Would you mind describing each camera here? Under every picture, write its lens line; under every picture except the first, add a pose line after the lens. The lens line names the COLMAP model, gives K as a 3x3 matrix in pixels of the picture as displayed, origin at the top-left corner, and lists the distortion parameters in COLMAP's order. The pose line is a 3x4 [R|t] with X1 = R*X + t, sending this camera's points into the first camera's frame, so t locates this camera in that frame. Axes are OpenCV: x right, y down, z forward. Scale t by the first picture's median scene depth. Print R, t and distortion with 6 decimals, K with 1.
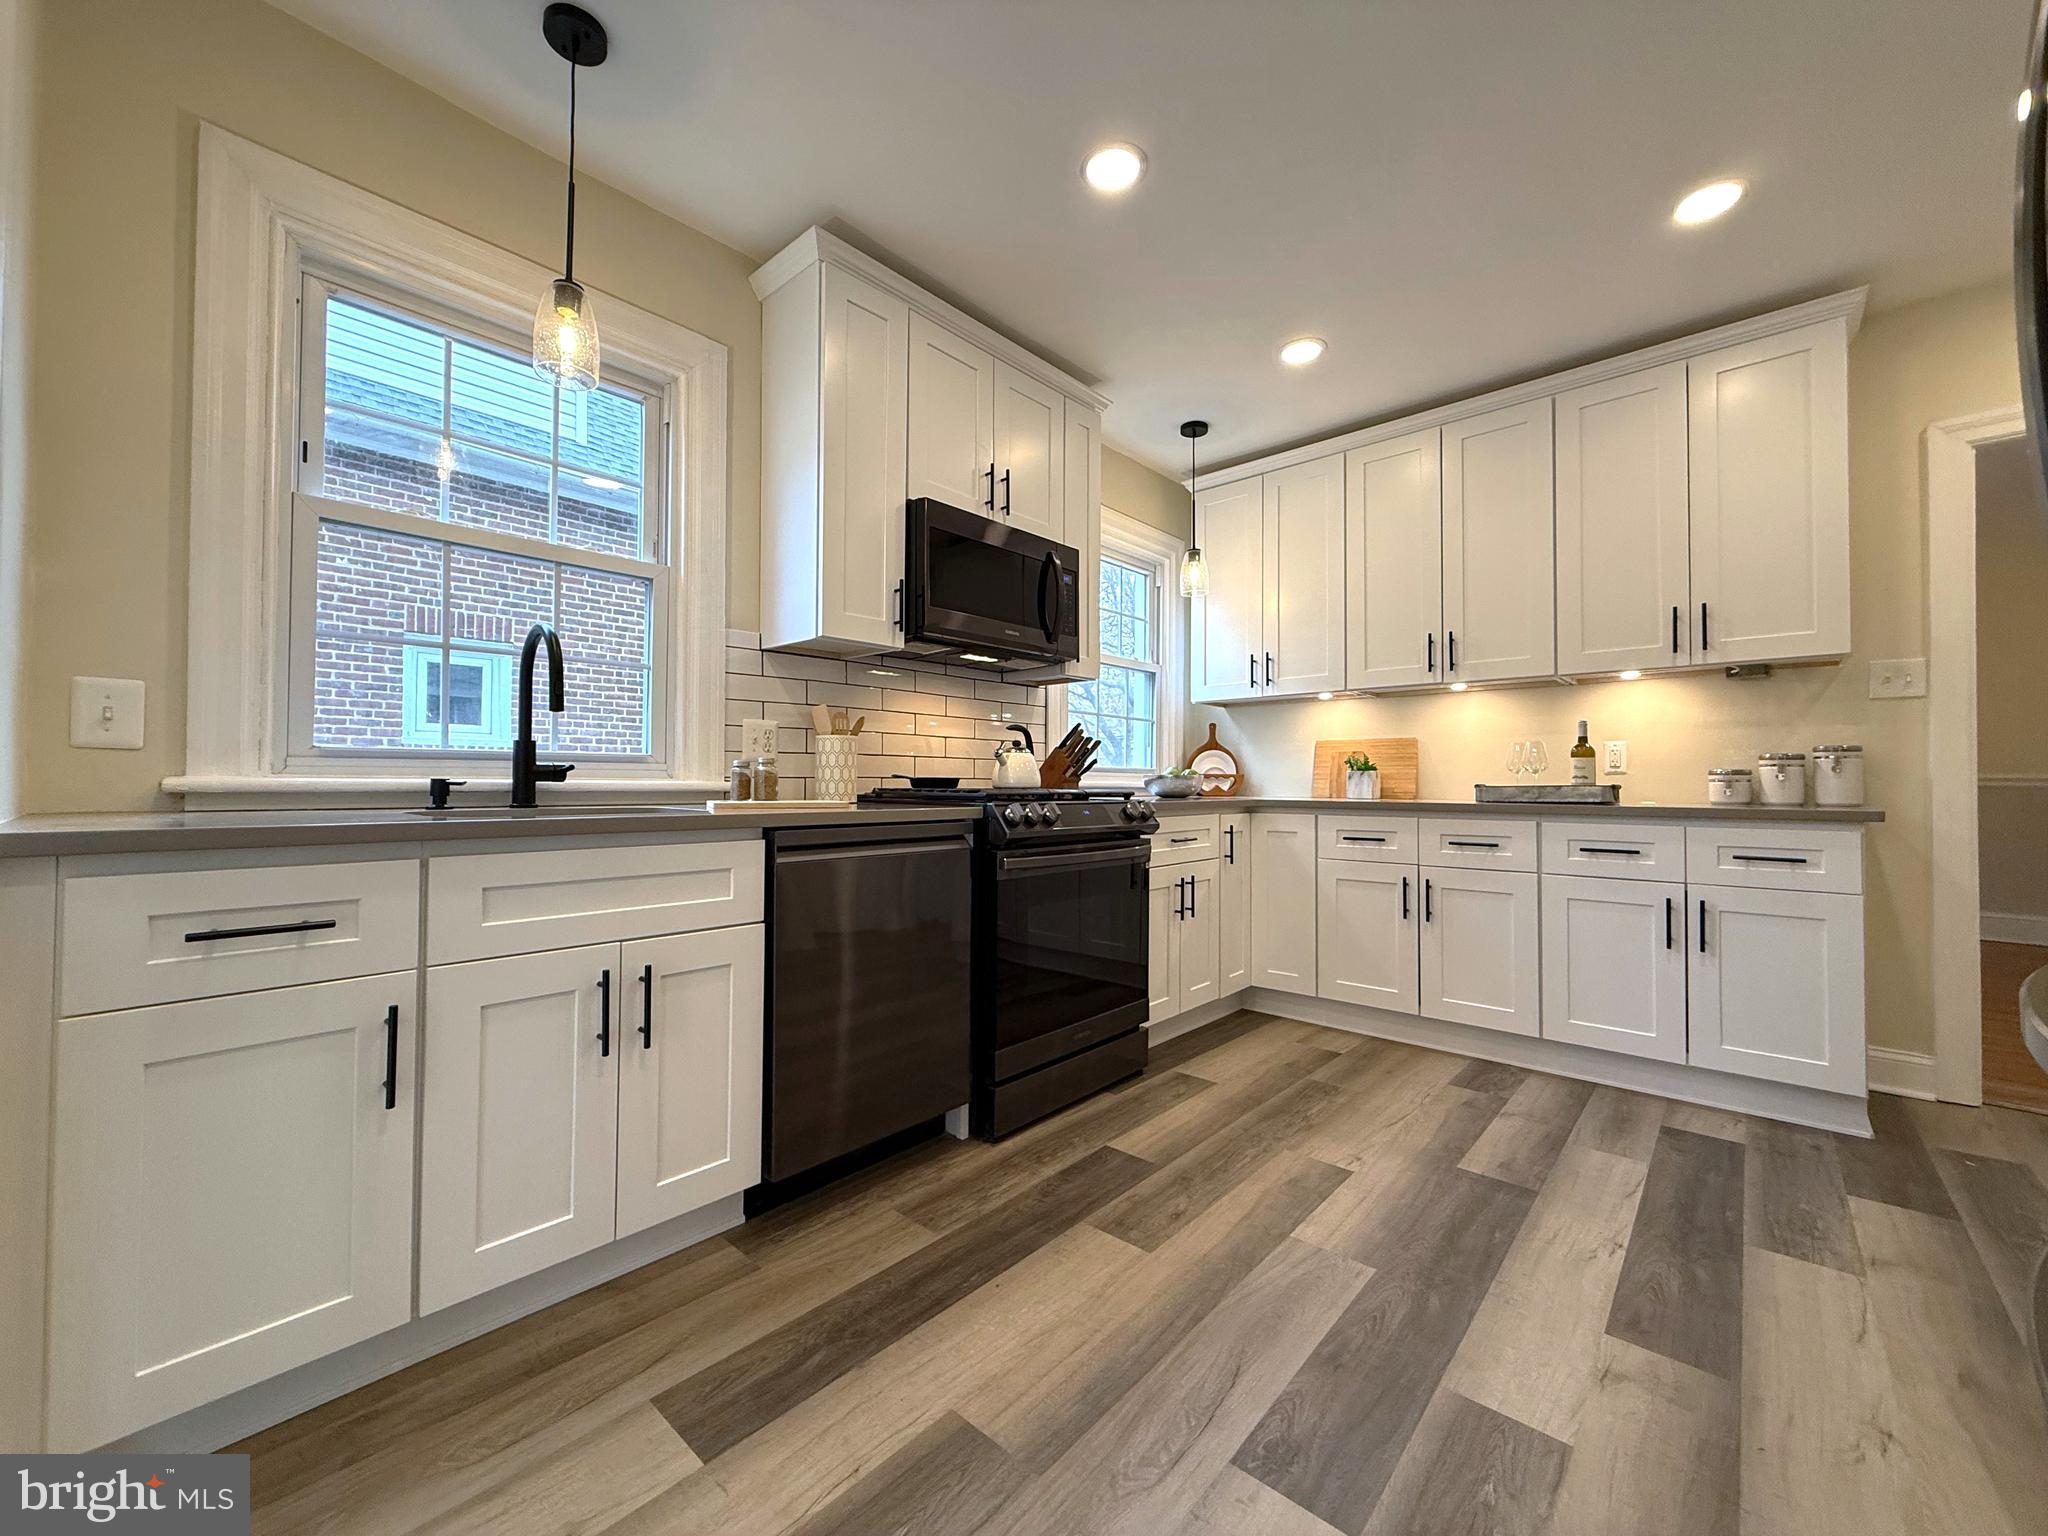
lens RADIAL K [[811.3, 0, 1013.8], [0, 811.3, 767.5], [0, 0, 1]] dist [-0.000144, -0.000117]
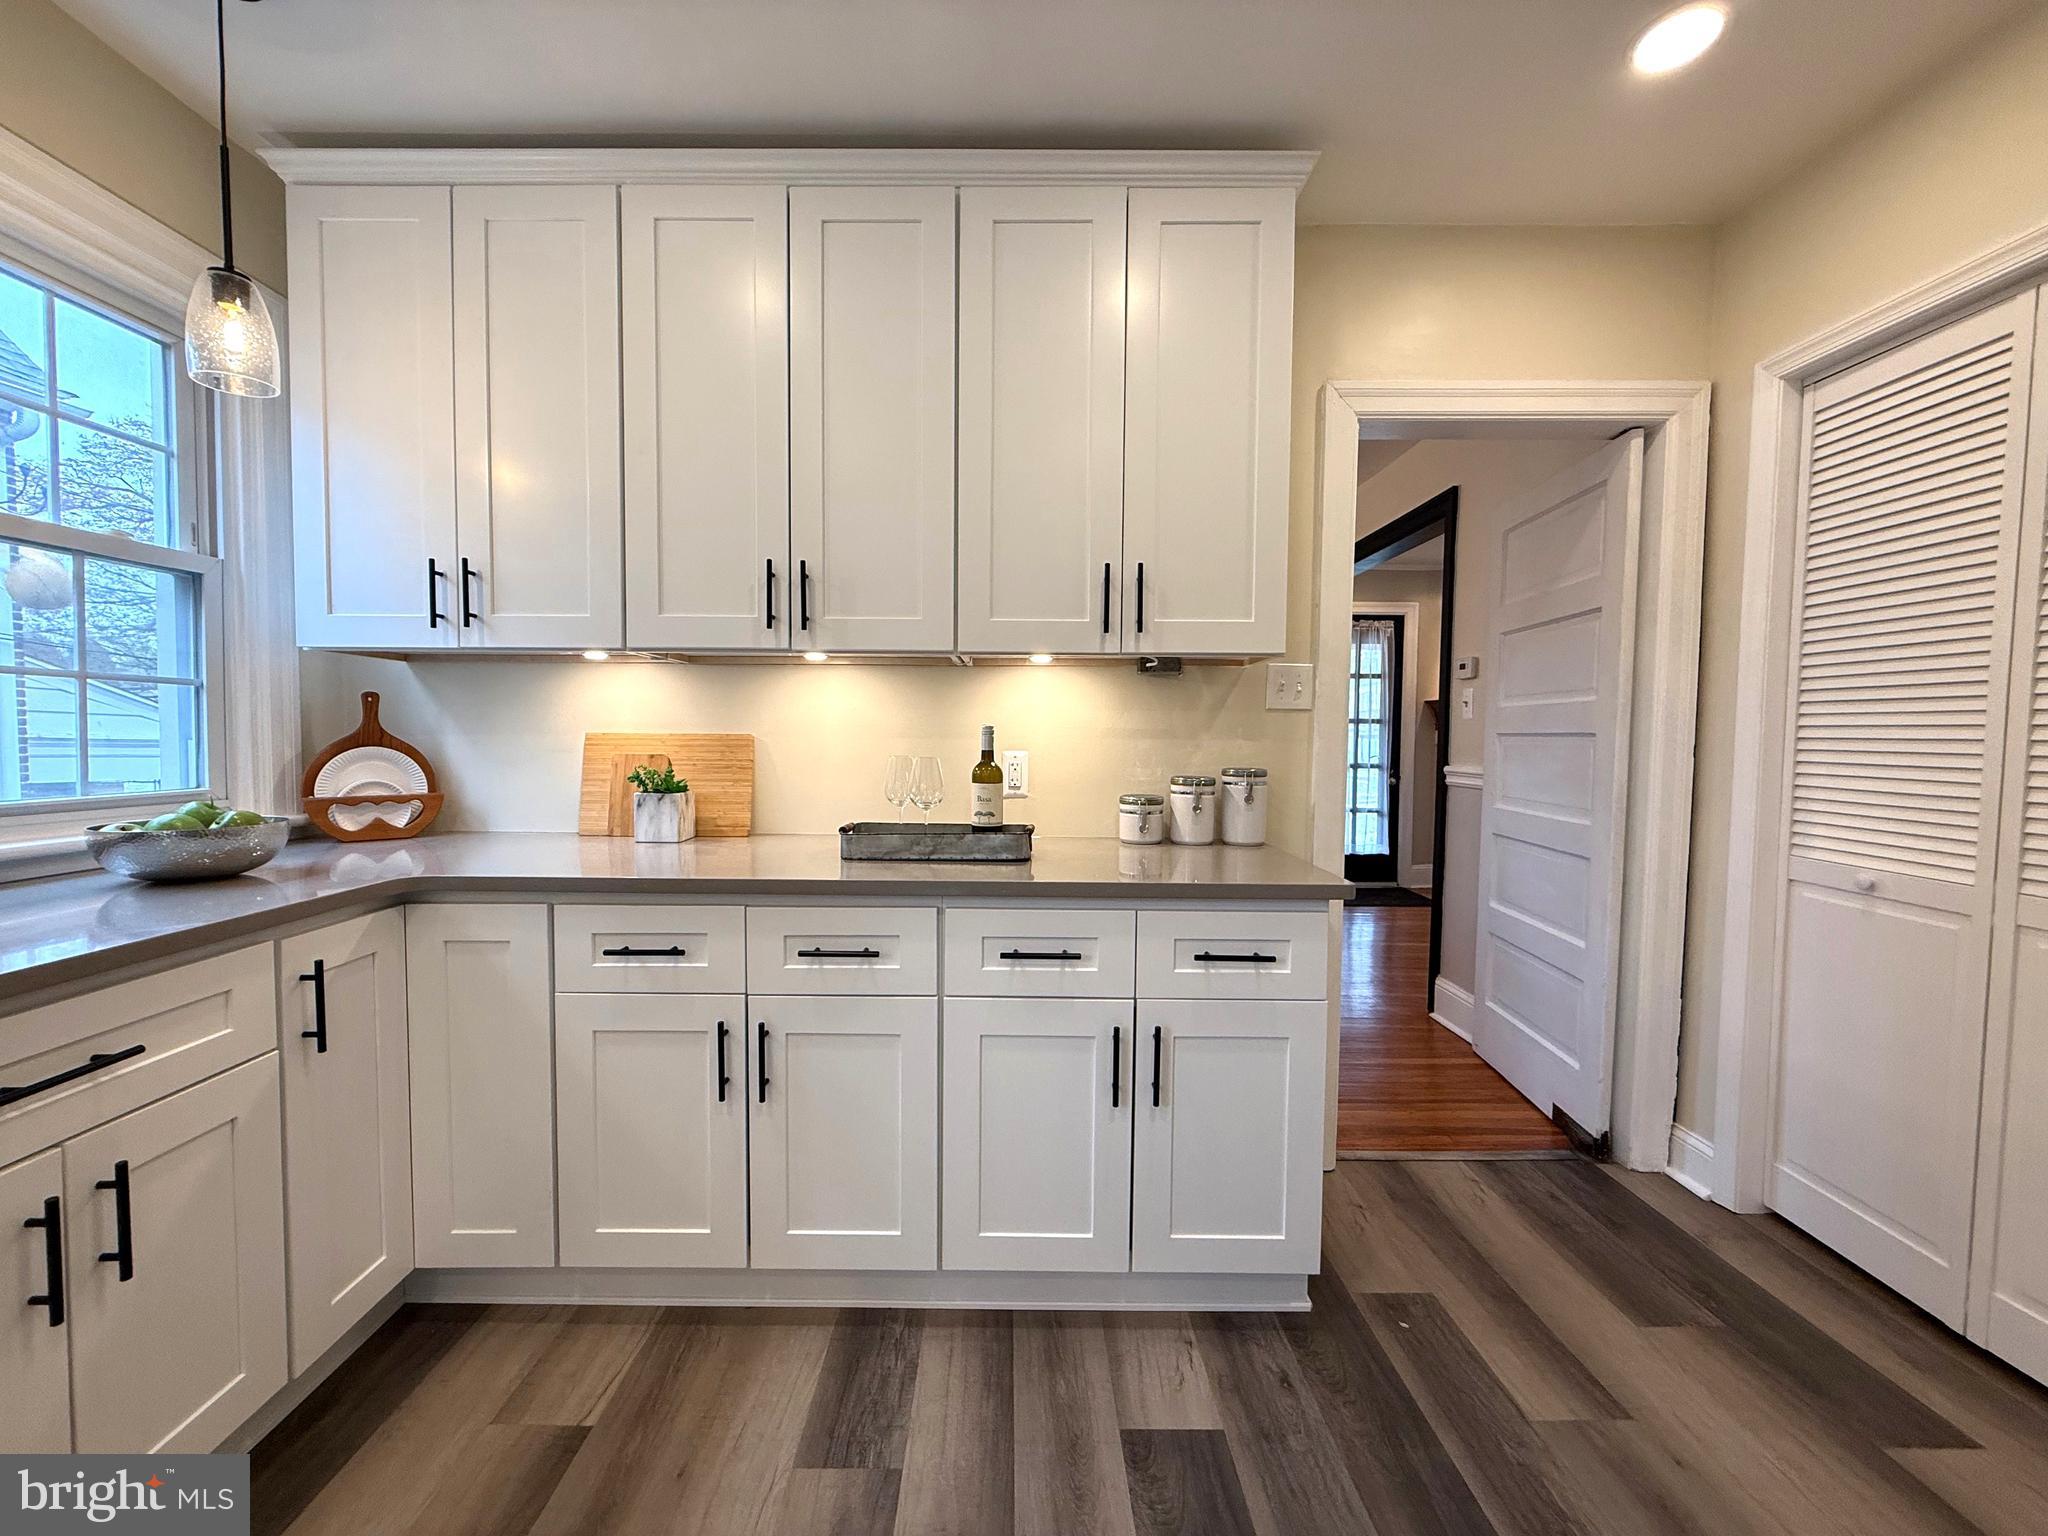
lens RADIAL K [[811.3, 0, 1013.8], [0, 811.3, 767.5], [0, 0, 1]] dist [-0.000144, -0.000117]
pose [[0.736322, -0.027505, 0.676072, 0.300923], [-0.017917, 0.998031, 0.060117, -0.069067], [-0.676394, -0.056379, 0.734379, 0.551184]]
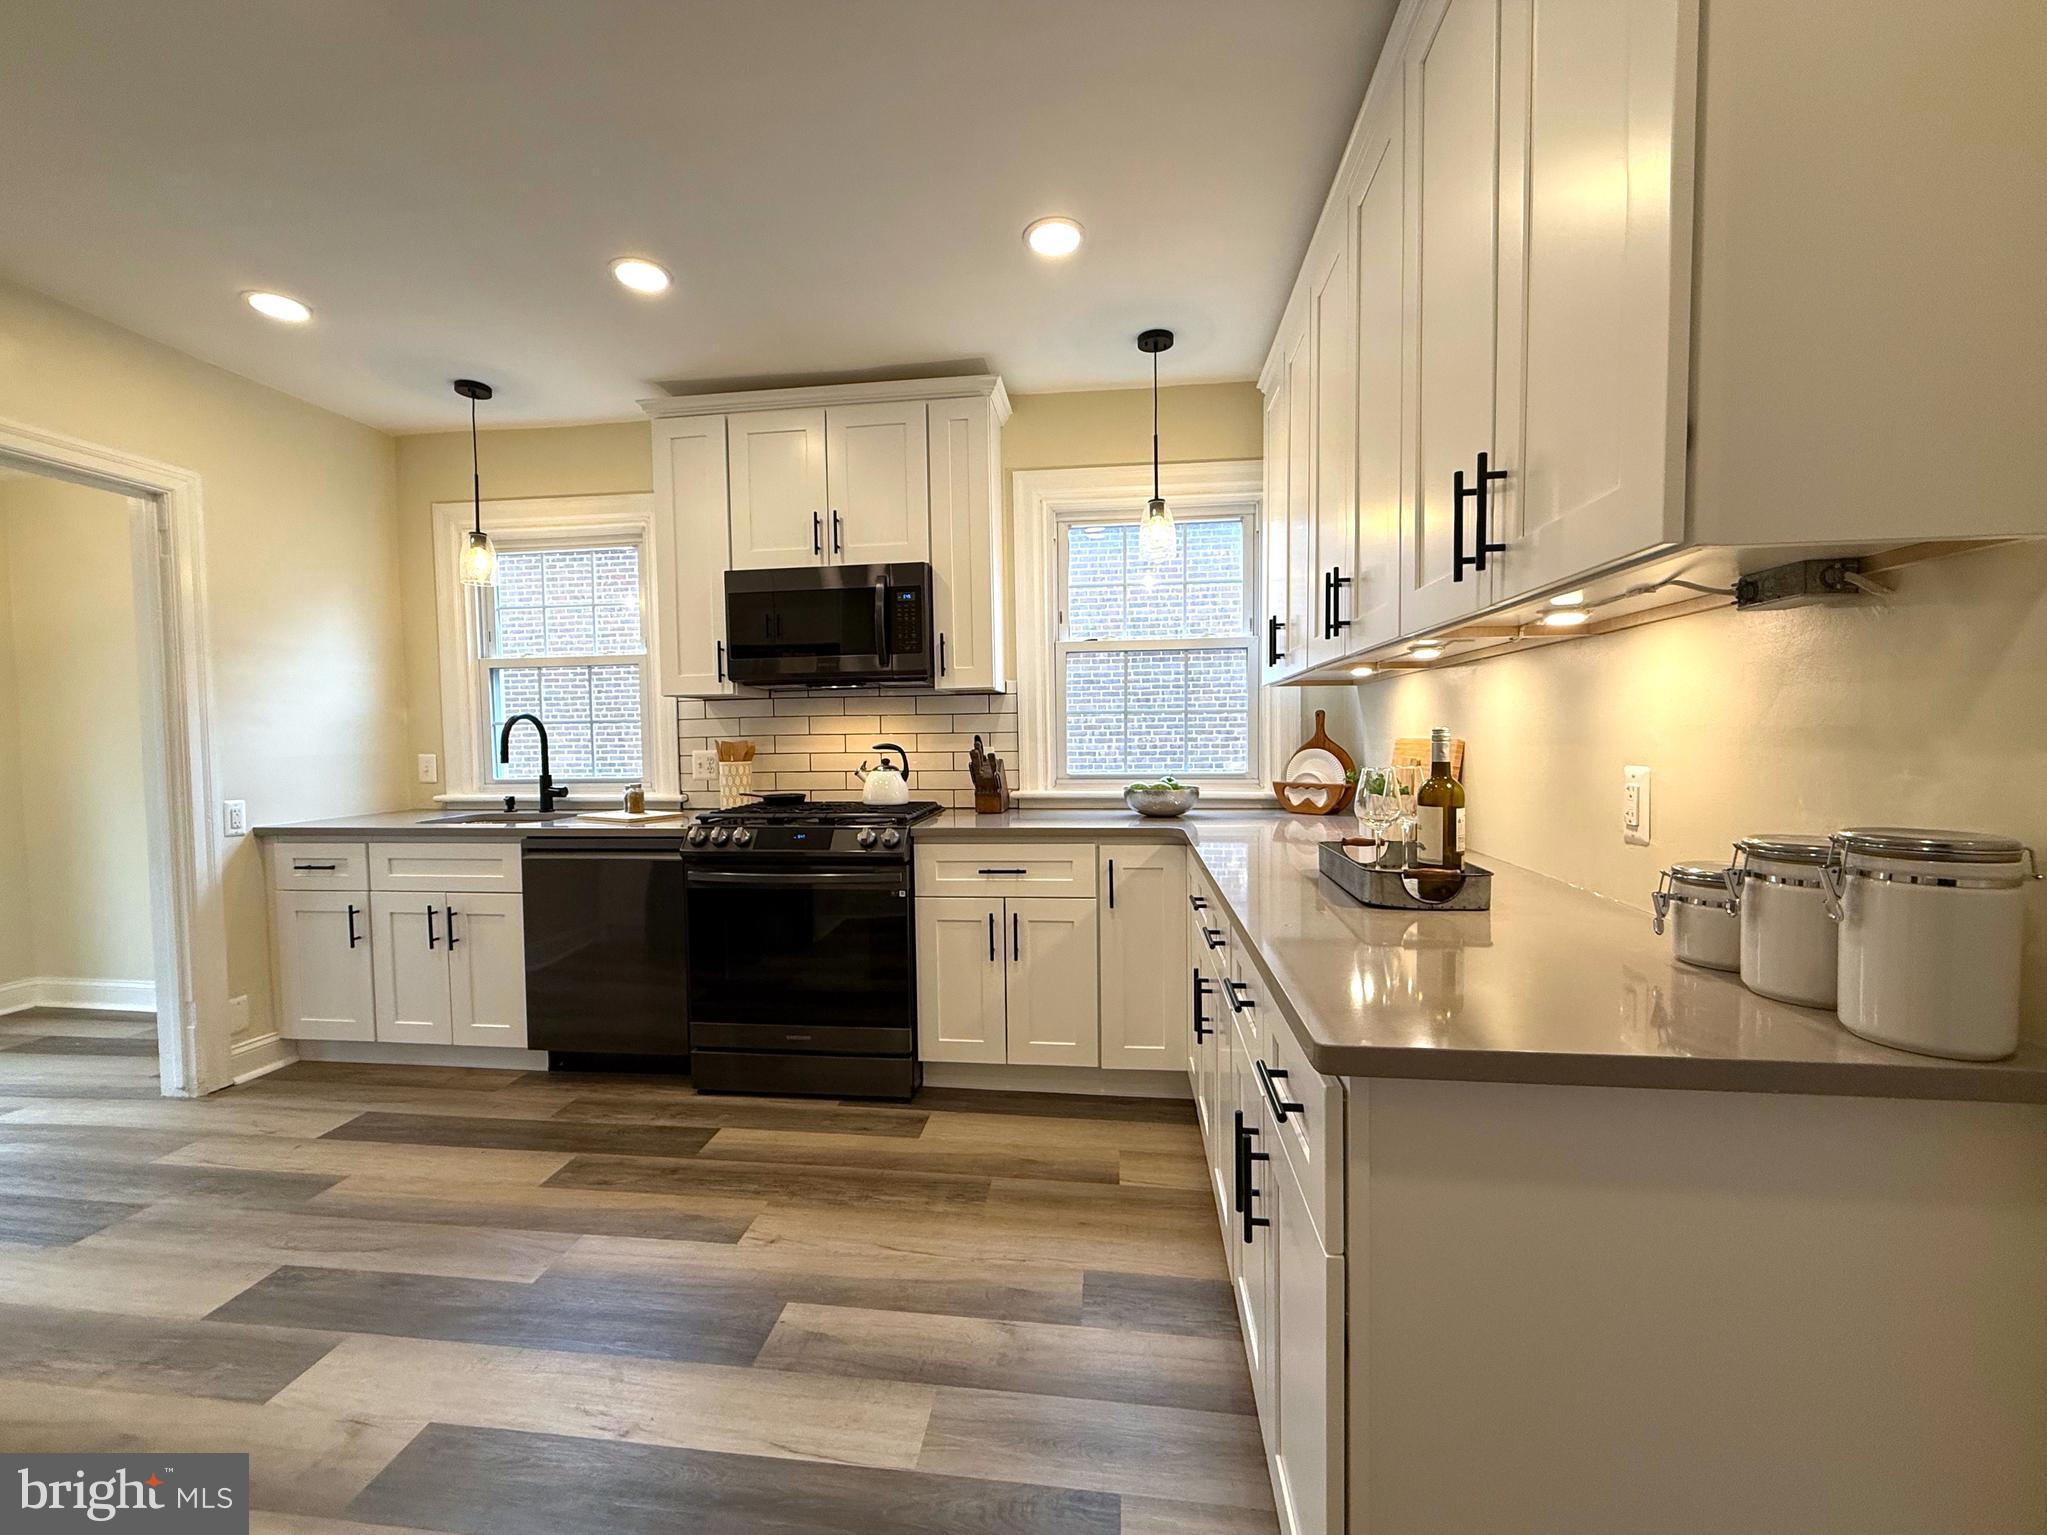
lens RADIAL K [[821.2, 0, 1014.1], [0, 821.2, 767.8], [0, 0, 1]] dist [0.001070, 0.000288]
pose [[0.576228, 0.021324, -0.817011, 1.034444], [0.031126, 0.998362, 0.048011, -0.072078], [0.816696, -0.053095, 0.574620, 0.553832]]
